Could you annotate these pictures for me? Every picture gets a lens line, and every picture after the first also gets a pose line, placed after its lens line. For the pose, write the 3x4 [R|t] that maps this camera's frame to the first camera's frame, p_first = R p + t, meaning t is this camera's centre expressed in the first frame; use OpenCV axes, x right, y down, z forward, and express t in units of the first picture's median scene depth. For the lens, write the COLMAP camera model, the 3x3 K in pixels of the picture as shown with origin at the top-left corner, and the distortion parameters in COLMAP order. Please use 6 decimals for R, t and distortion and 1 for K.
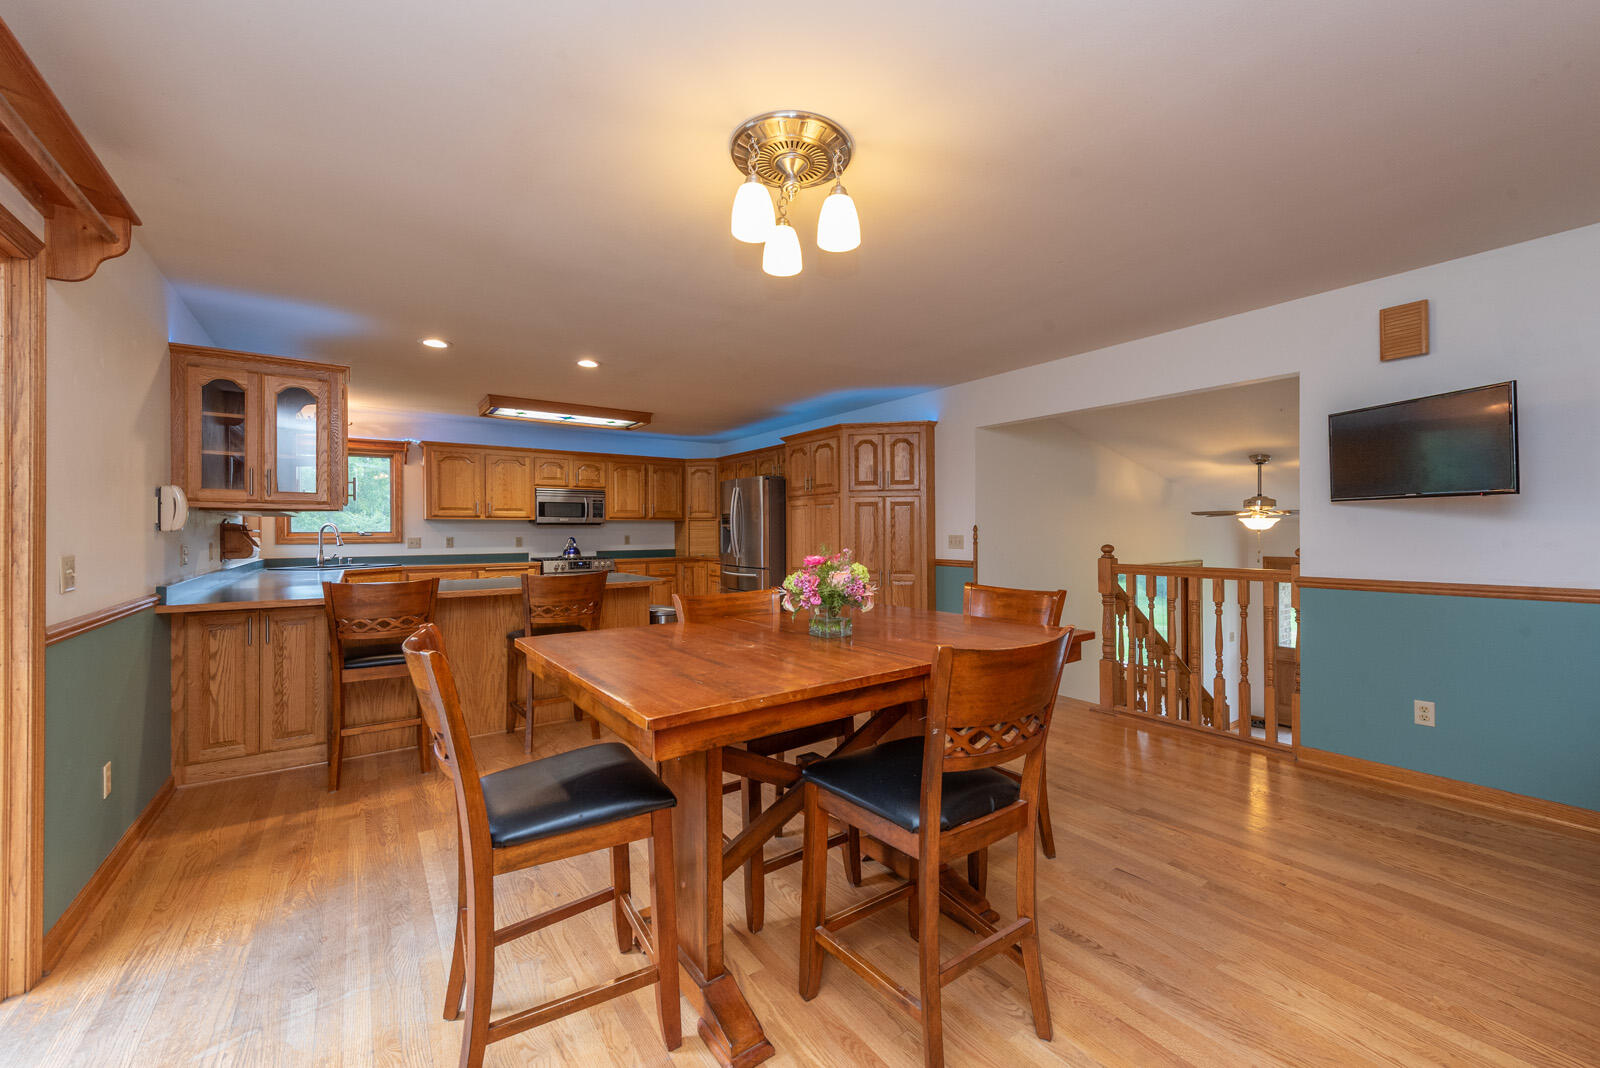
lens RADIAL K [[657.7, 0, 798.7], [0, 657.7, 518.6], [0, 0, 1]] dist [0.003156, -0.000066]
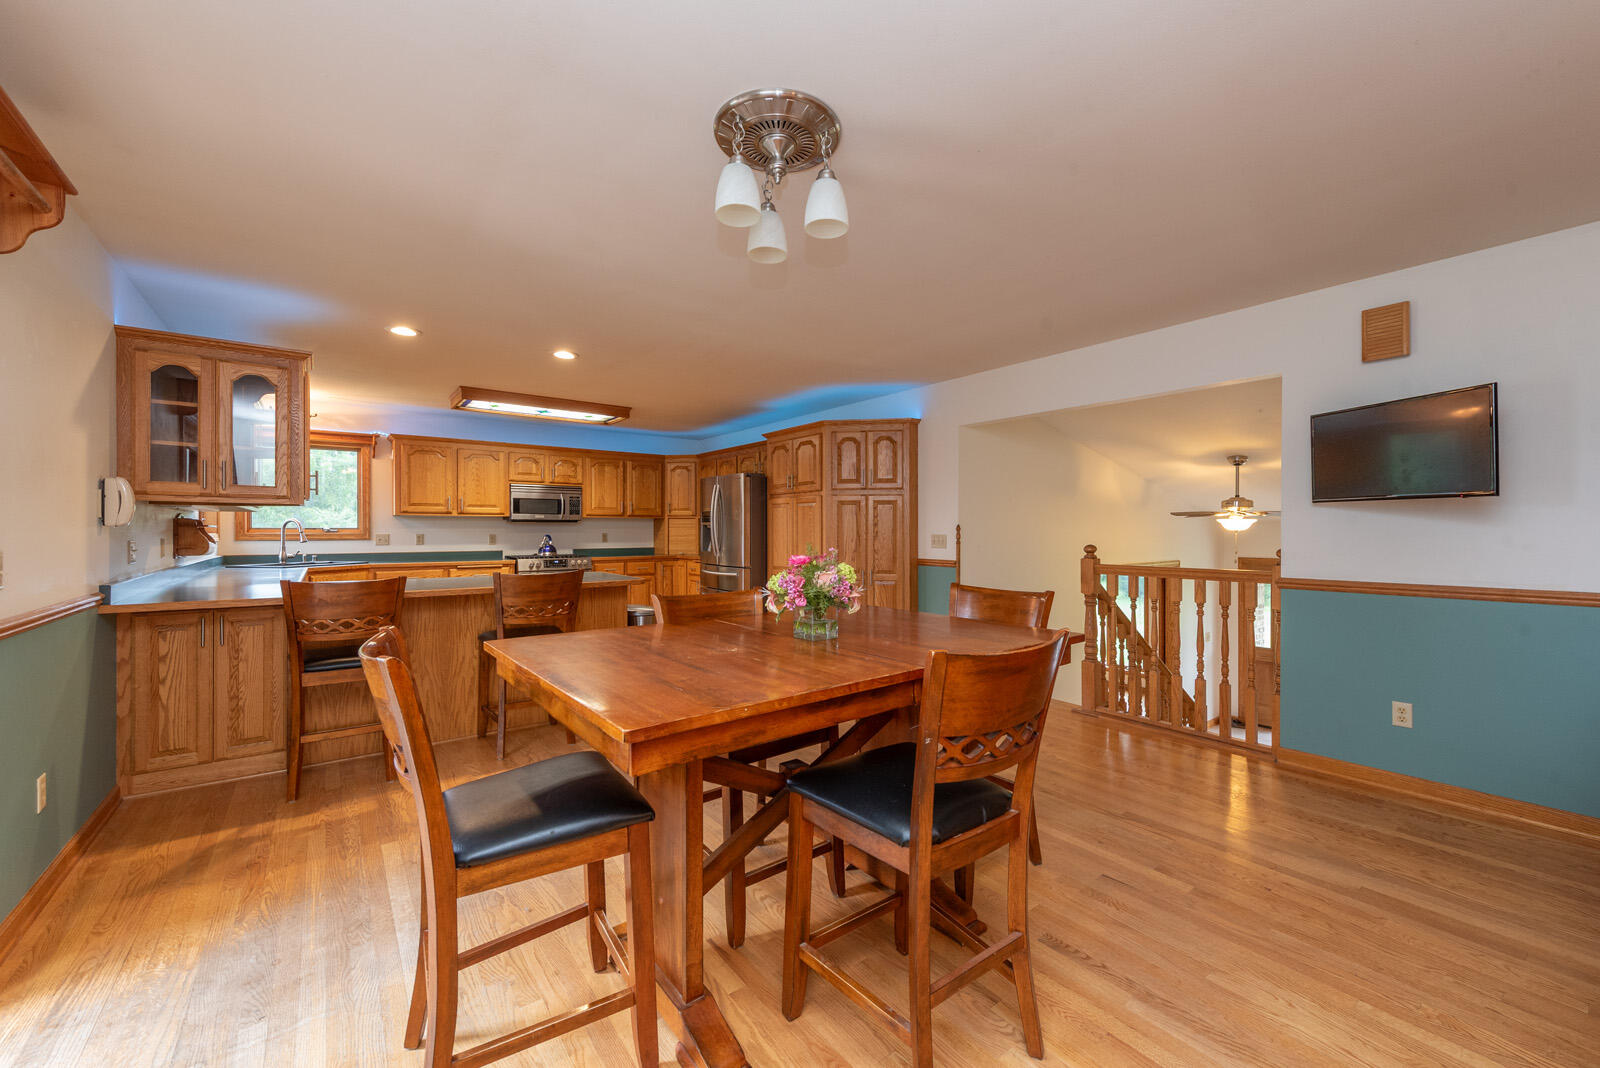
lens RADIAL K [[662.2, 0, 785.8], [0, 662.2, 520.7], [0, 0, 1]] dist [0.003299, 0.000143]
pose [[0.999926, 0.005250, 0.010966, -0.006656], [-0.005308, 0.999972, 0.005297, 0.000961], [-0.010938, -0.005355, 0.999926, 0.032675]]
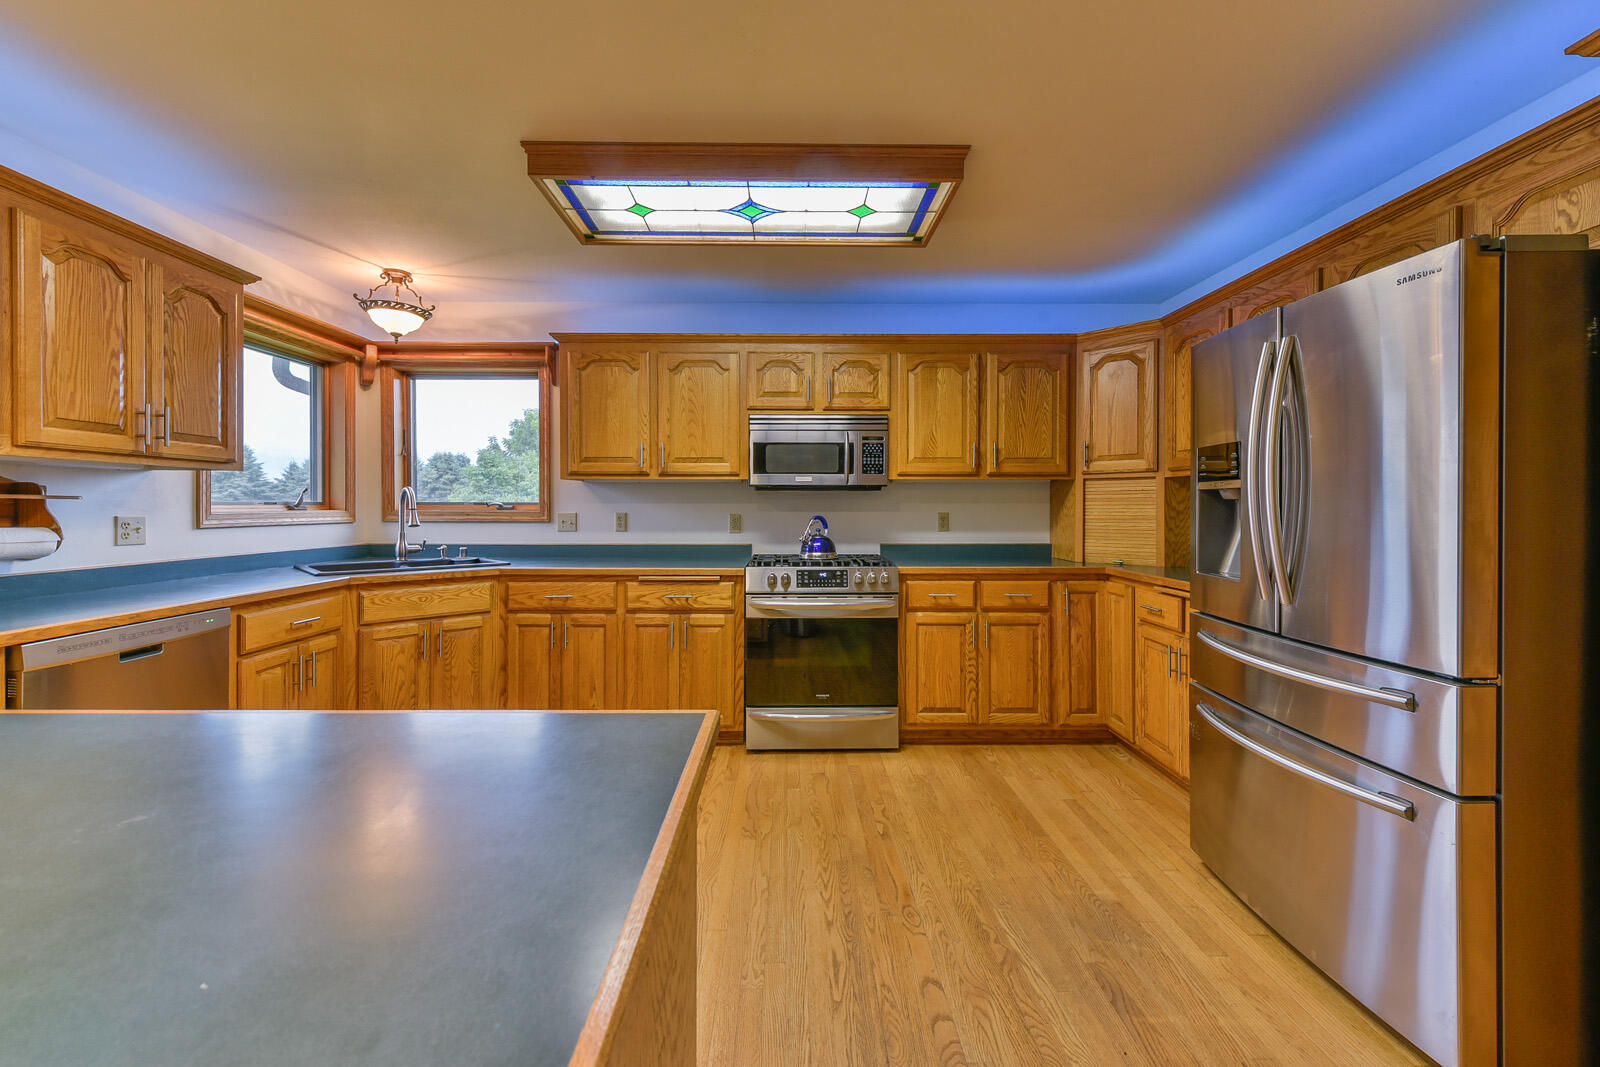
lens RADIAL K [[657.7, 0, 798.7], [0, 657.7, 518.1], [0, 0, 1]] dist [0.003156, -0.000066]
pose [[0.838050, 0.014868, -0.545391, -0.182817], [0.004595, 0.999401, 0.034306, 0.025584], [0.545574, -0.031256, 0.837479, 1.116088]]
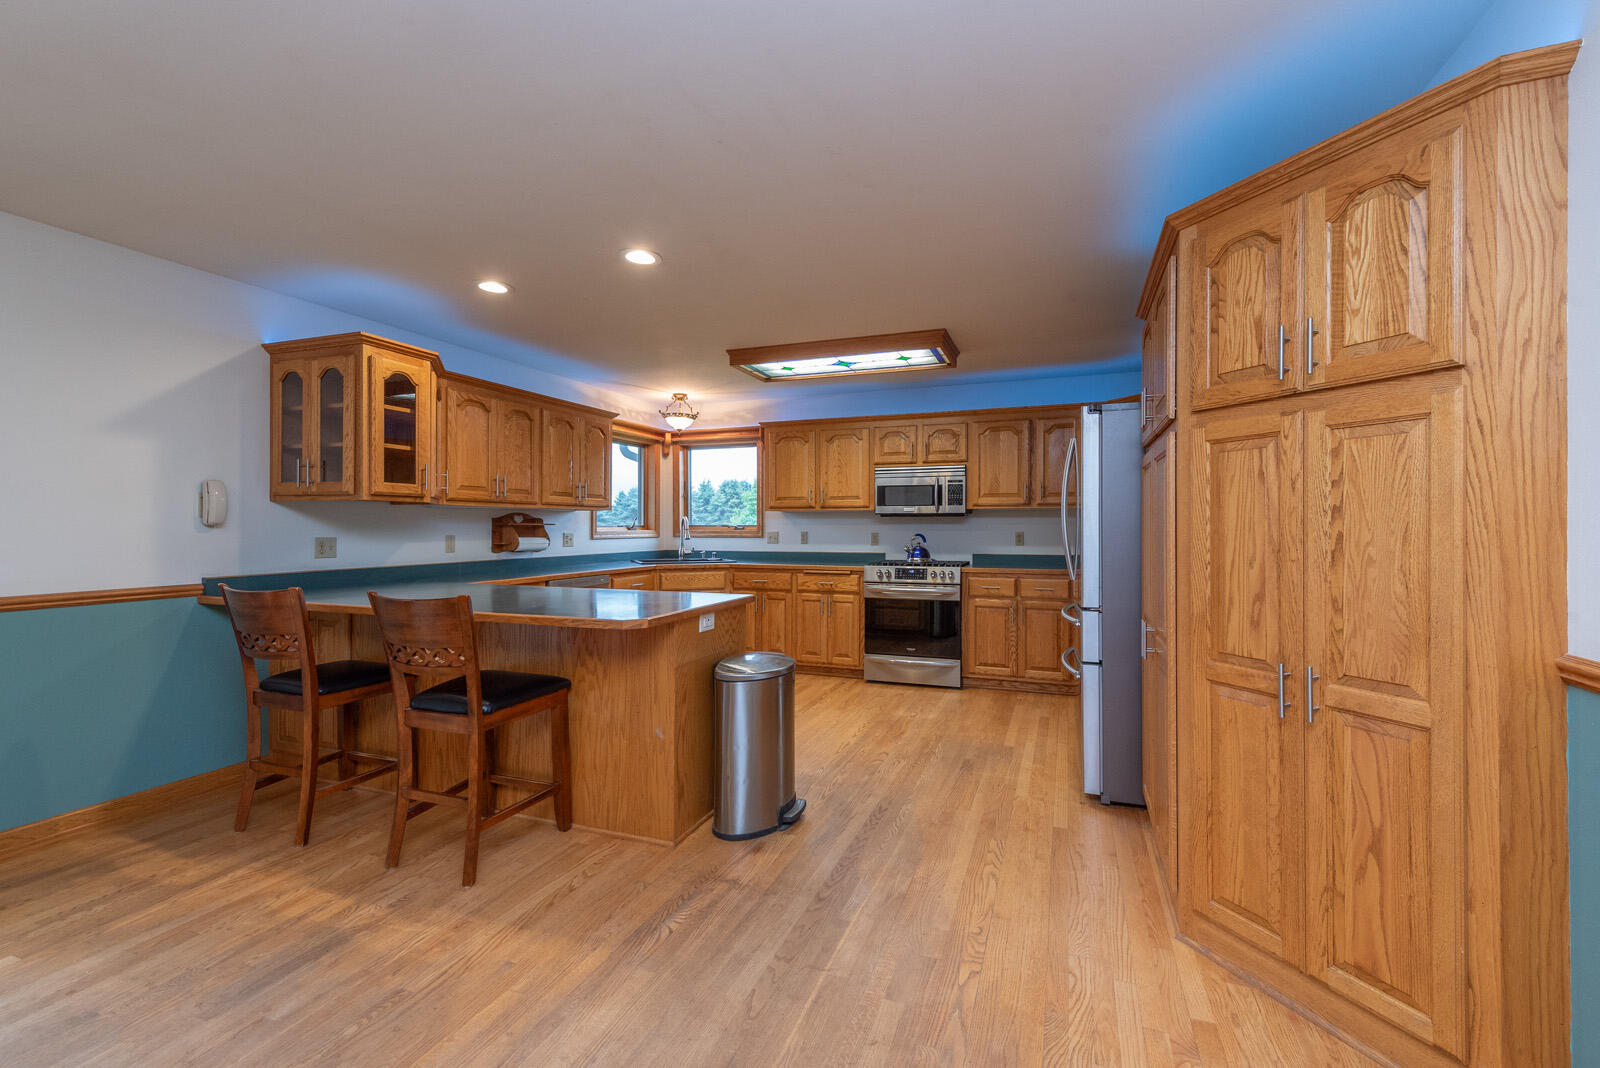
lens RADIAL K [[657.3, 0, 800.0], [0, 657.3, 534.0], [0, 0, 1]] dist [0.001913, 0.000117]
pose [[0.568710, 0.012919, -0.822437, 0.321851], [0.012589, 0.999623, 0.024407, 0.017957], [0.822442, -0.024234, 0.568333, 0.915114]]
